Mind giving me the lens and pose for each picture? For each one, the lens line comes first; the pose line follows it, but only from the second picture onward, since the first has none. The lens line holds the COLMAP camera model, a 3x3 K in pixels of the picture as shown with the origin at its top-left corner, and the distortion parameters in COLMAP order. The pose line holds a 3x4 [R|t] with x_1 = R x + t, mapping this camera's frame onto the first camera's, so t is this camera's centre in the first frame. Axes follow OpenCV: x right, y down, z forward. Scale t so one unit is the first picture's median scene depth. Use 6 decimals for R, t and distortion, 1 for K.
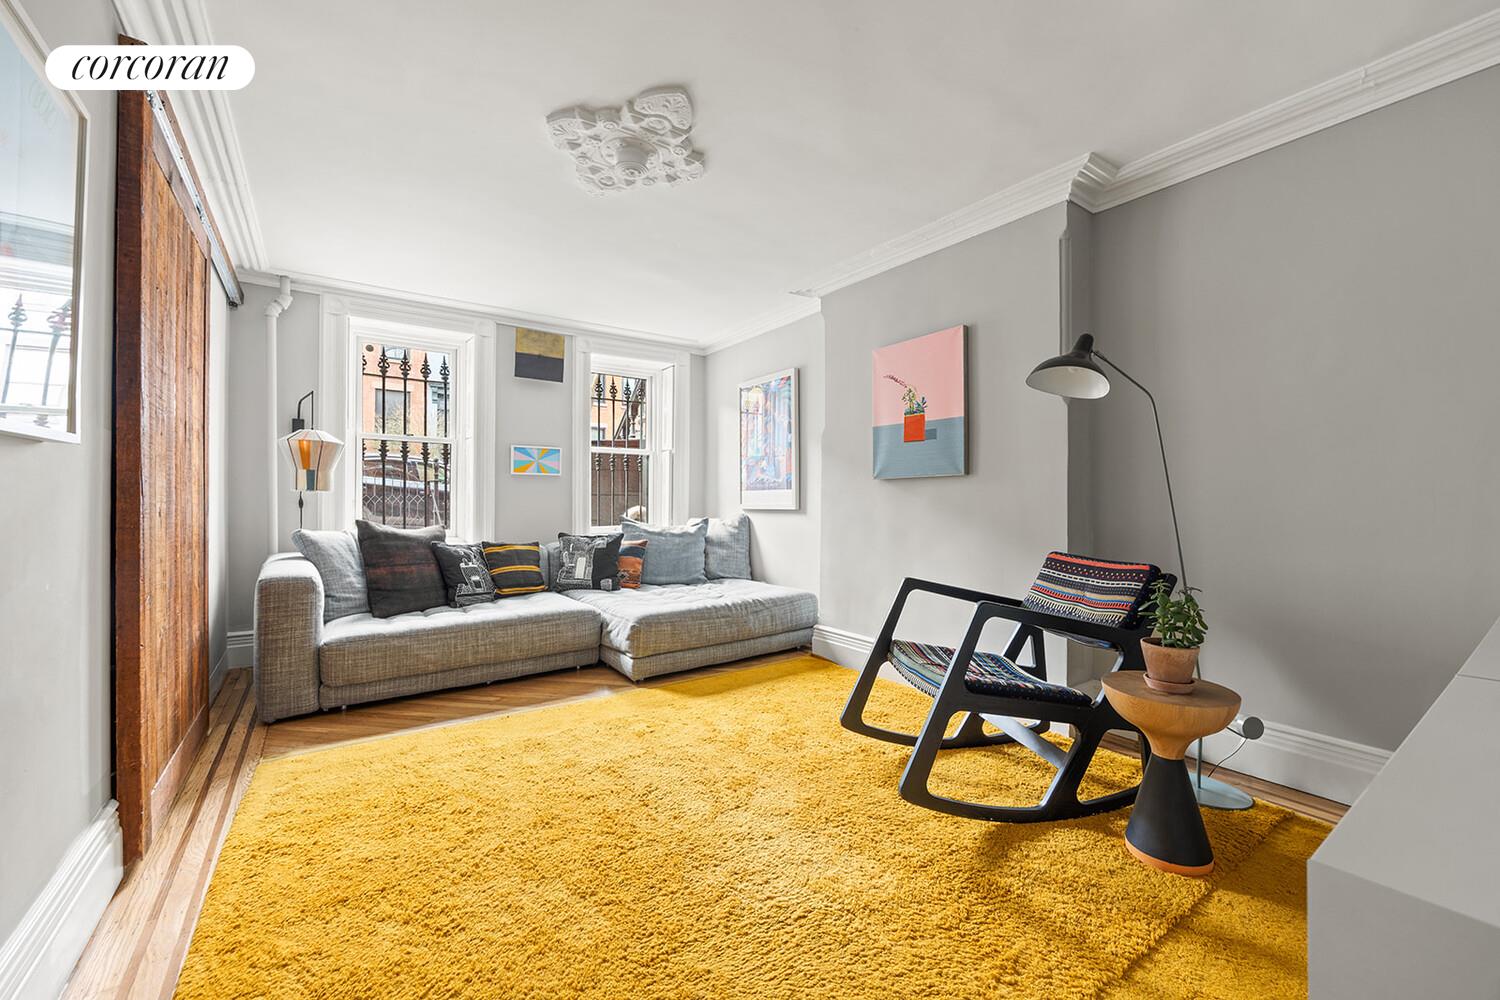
lens RADIAL K [[584.8, 0, 747.1], [0, 584.8, 498.6], [0, 0, 1]] dist [-0.002746, -0.000065]
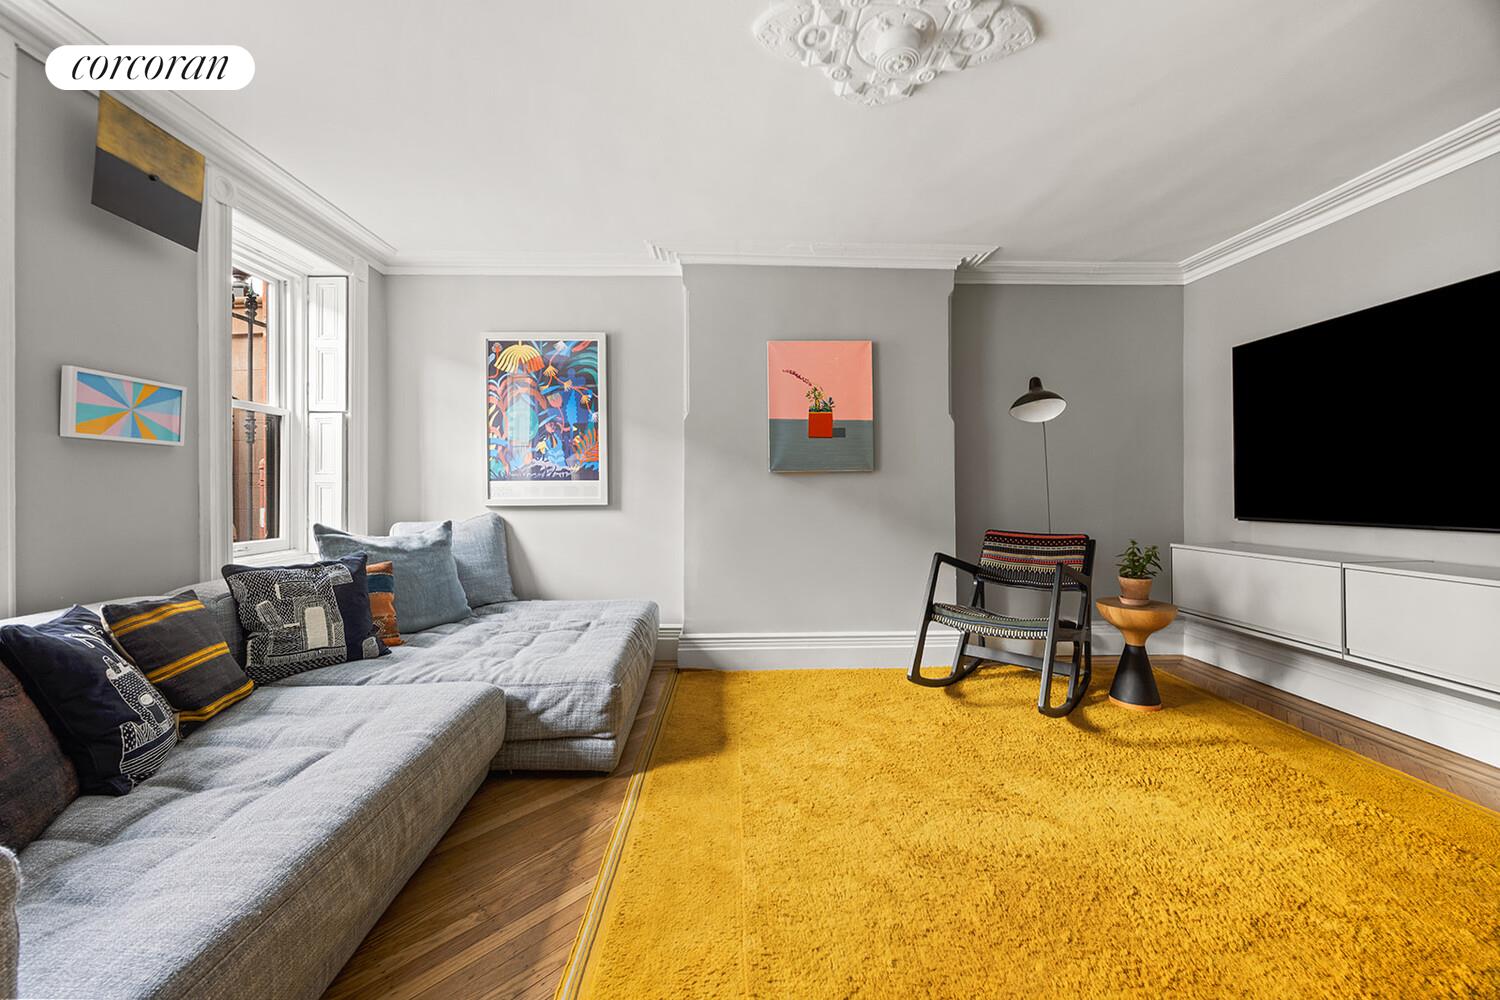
lens RADIAL K [[570.2, 0, 746.6], [0, 570.2, 491.7], [0, 0, 1]] dist [-0.001225, 0.000065]
pose [[0.561758, -0.006166, 0.827278, -0.602716], [0.002237, 0.999980, 0.005934, -0.005436], [-0.827298, -0.001483, 0.561761, 0.489245]]
